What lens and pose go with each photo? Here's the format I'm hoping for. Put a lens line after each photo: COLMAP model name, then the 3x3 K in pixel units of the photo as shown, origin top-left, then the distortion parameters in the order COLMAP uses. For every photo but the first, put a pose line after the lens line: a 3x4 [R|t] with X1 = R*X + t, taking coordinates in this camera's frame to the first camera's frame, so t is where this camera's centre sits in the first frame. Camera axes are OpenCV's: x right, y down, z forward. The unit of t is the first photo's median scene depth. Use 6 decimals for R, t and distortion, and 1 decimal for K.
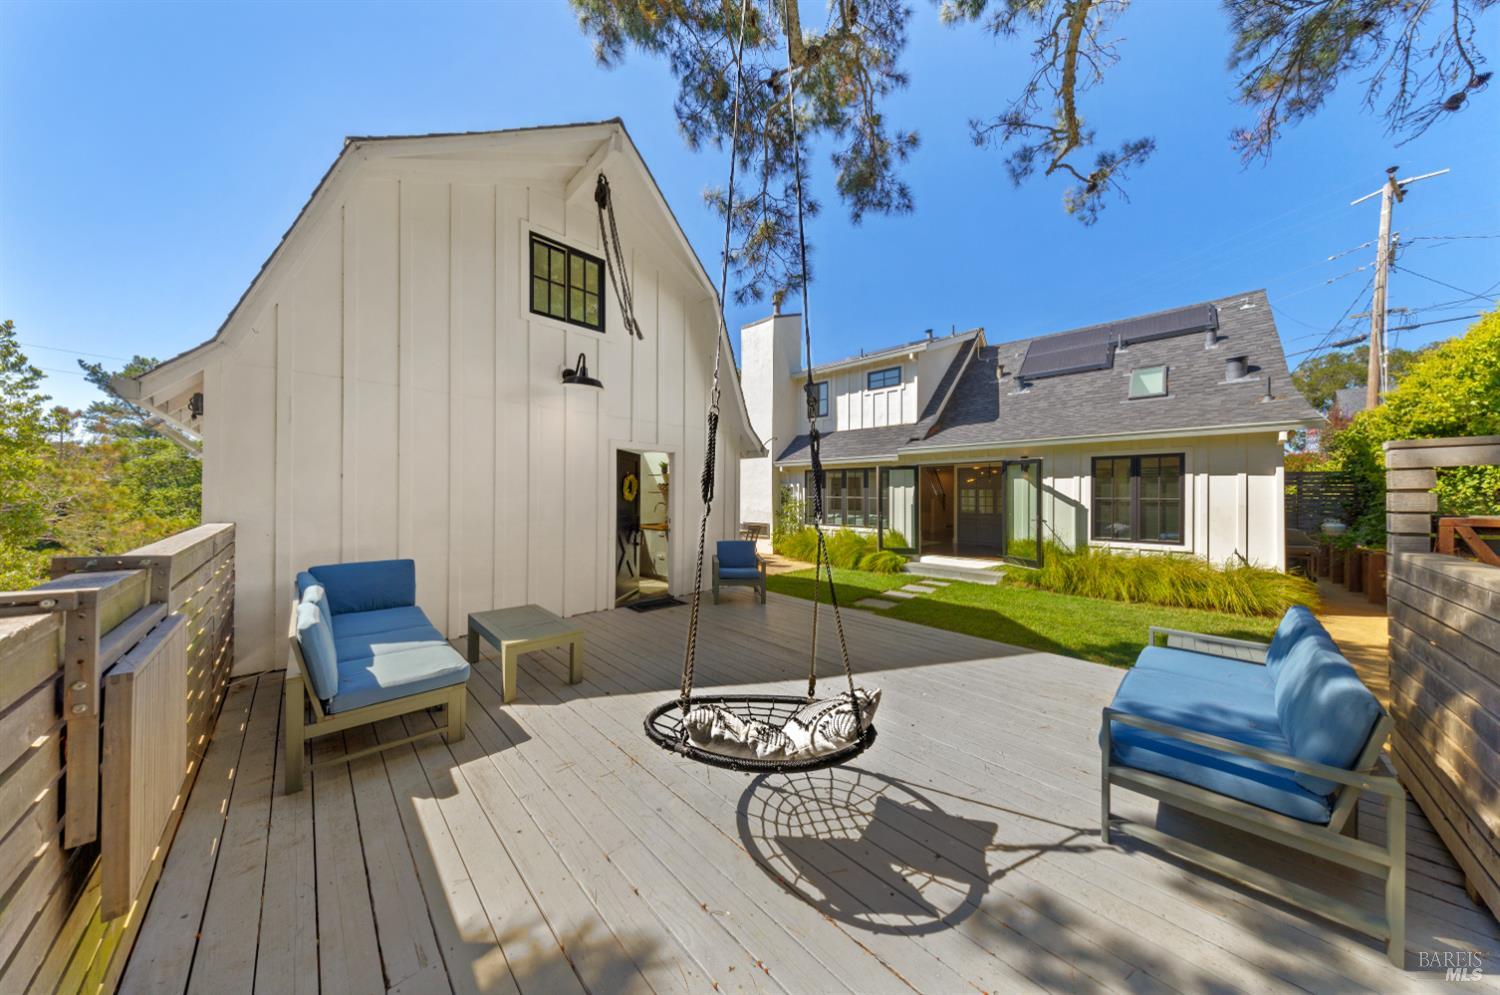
lens RADIAL K [[441.0, 0, 731.9], [0, 441.0, 501.6], [0, 0, 1]] dist [-0.014372, -0.000259]
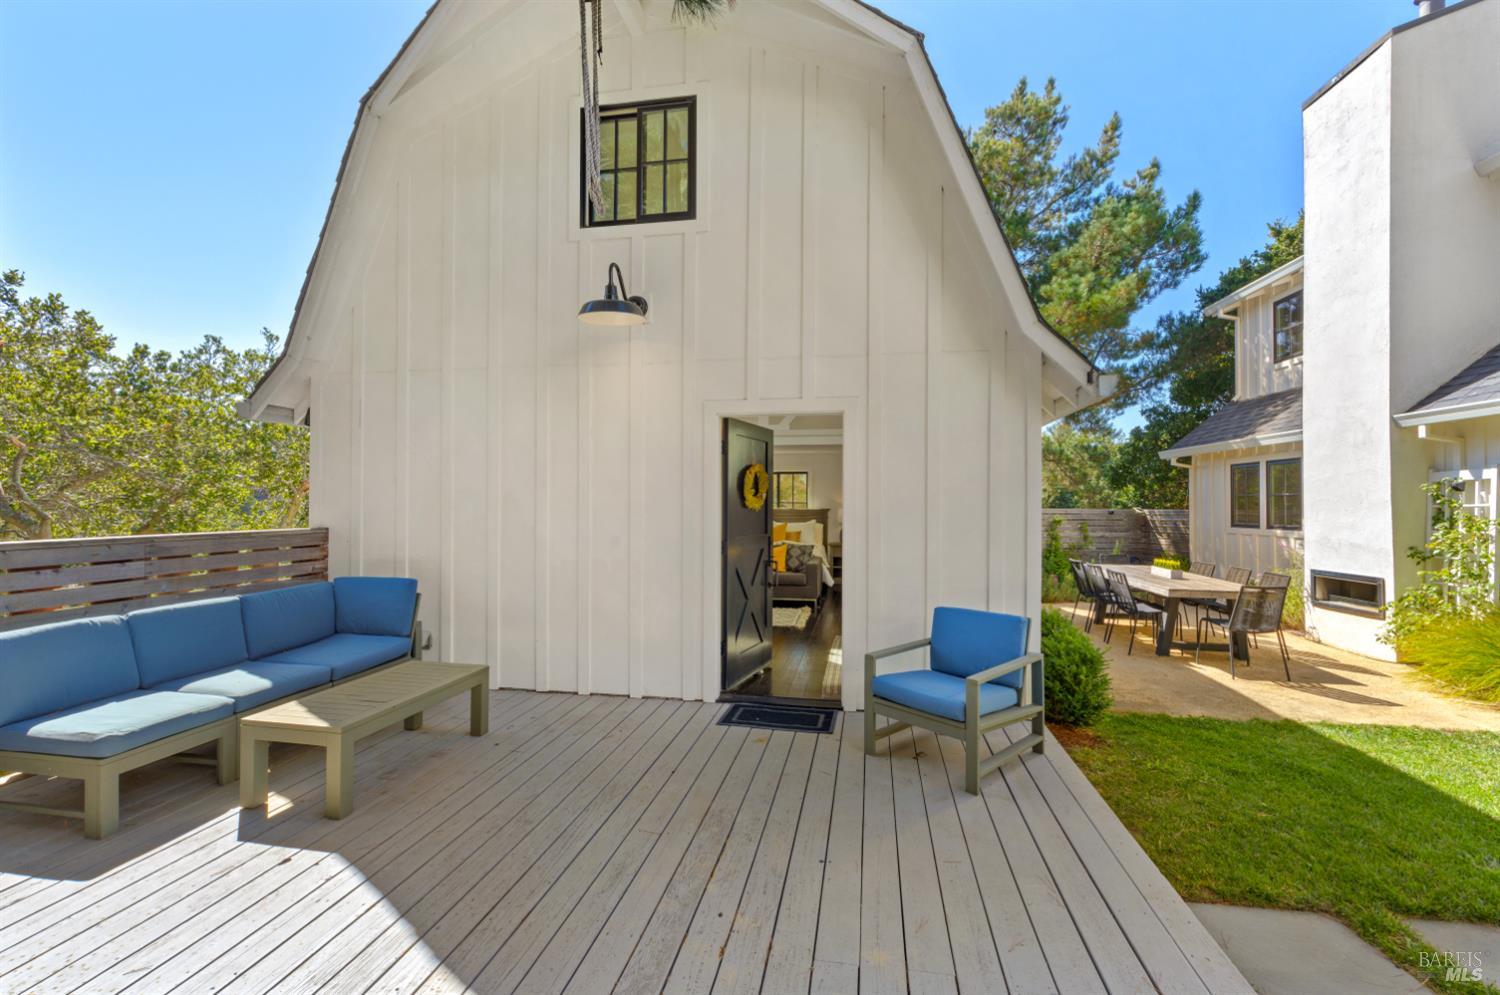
lens RADIAL K [[613.8, 0, 755.9], [0, 613.8, 496.4], [0, 0, 1]] dist [-0.000018, 0.000803]
pose [[0.611247, -0.008477, -0.791395, 0.212525], [-0.013271, 0.999692, -0.020959, -0.002063], [0.791329, 0.023314, 0.610946, 0.310359]]
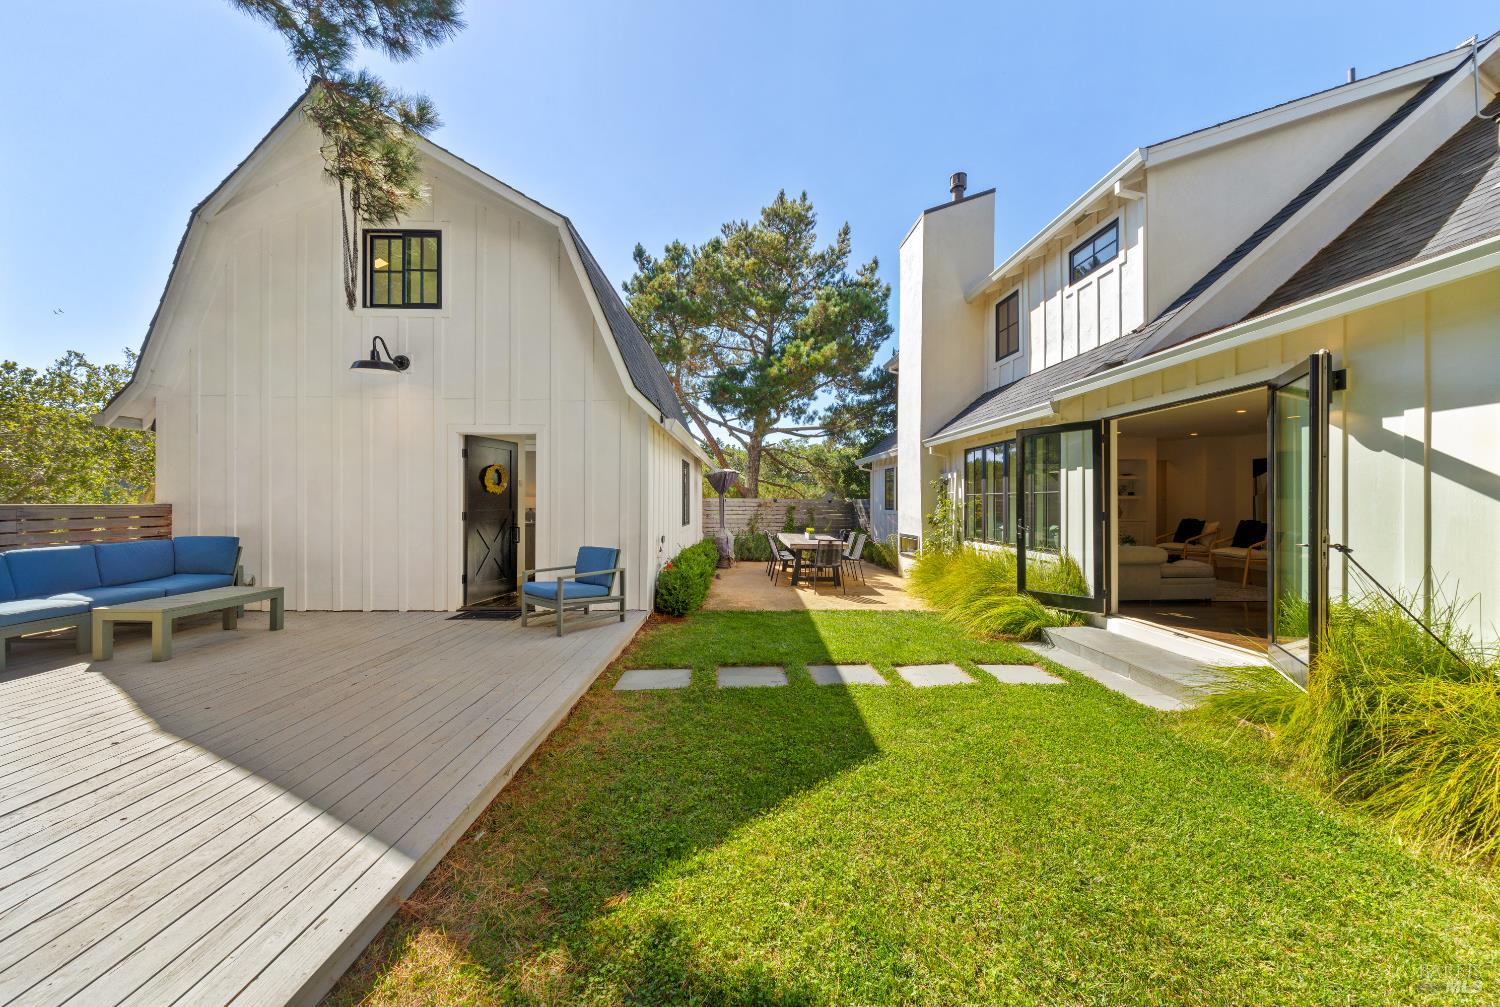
lens RADIAL K [[520.0, 0, 749.2], [0, 520.0, 500.6], [0, 0, 1]] dist [0.005489, -0.001689]
pose [[0.745769, 0.002058, -0.666201, 0.494651], [-0.012493, 0.999863, -0.010896, 0.011473], [0.666087, 0.016448, 0.745692, 0.334209]]
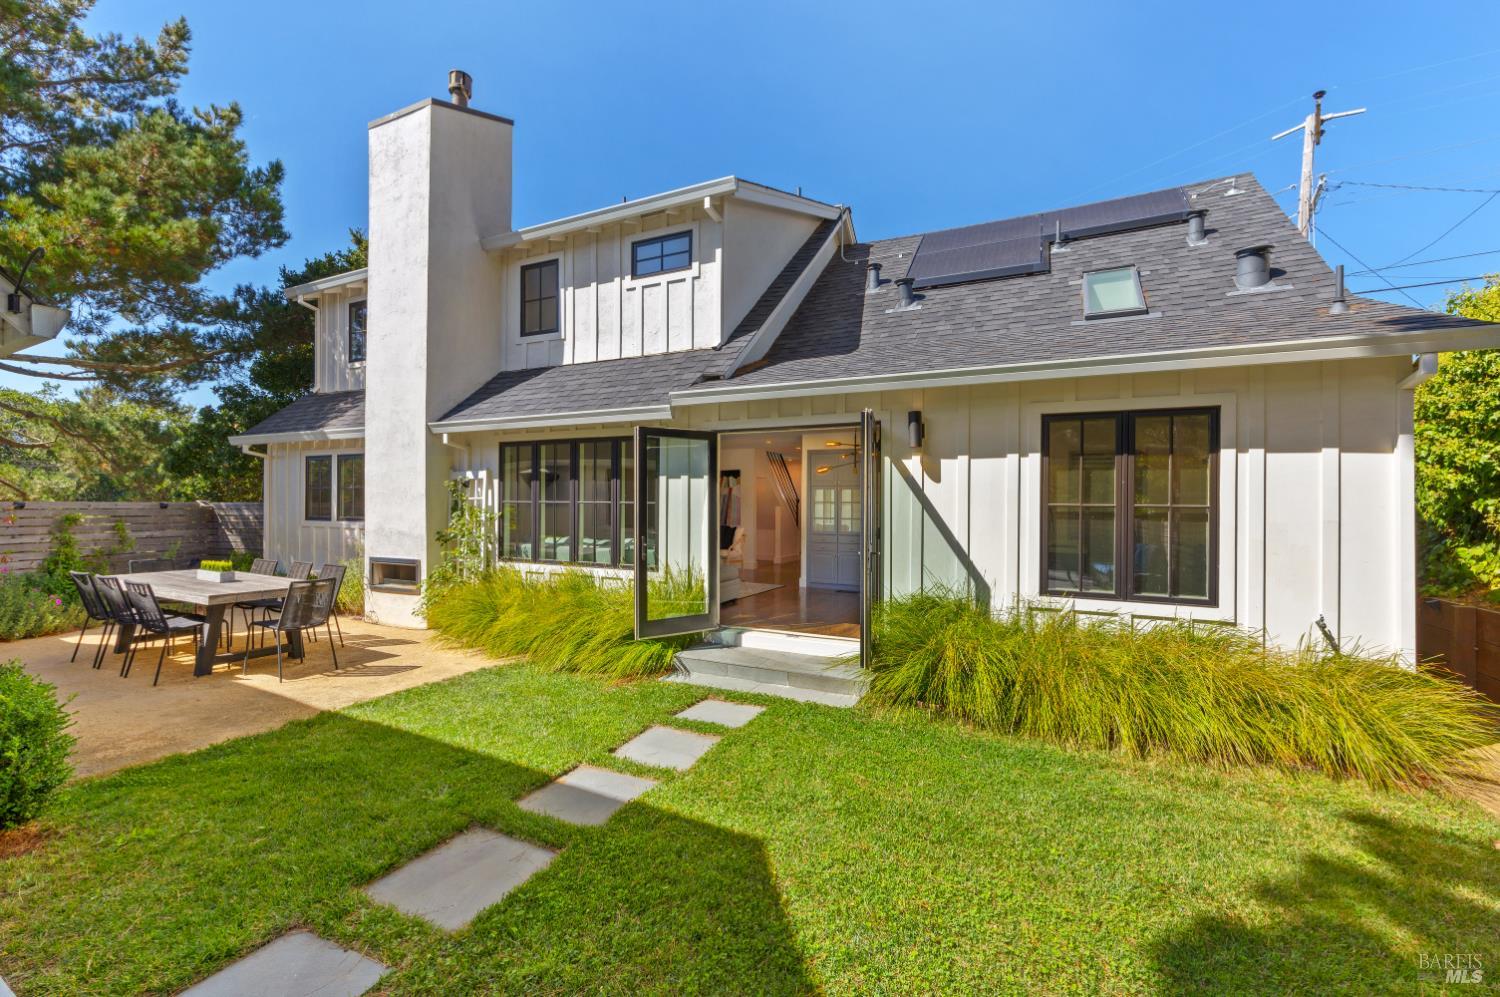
lens RADIAL K [[613.8, 0, 755.3], [0, 613.8, 499.2], [0, 0, 1]] dist [-0.000018, 0.000803]
pose [[0.943085, 0.006194, 0.332495, 0.243296], [-0.001161, 0.999882, -0.015332, -0.002505], [-0.332551, 0.014073, 0.942980, 0.368452]]
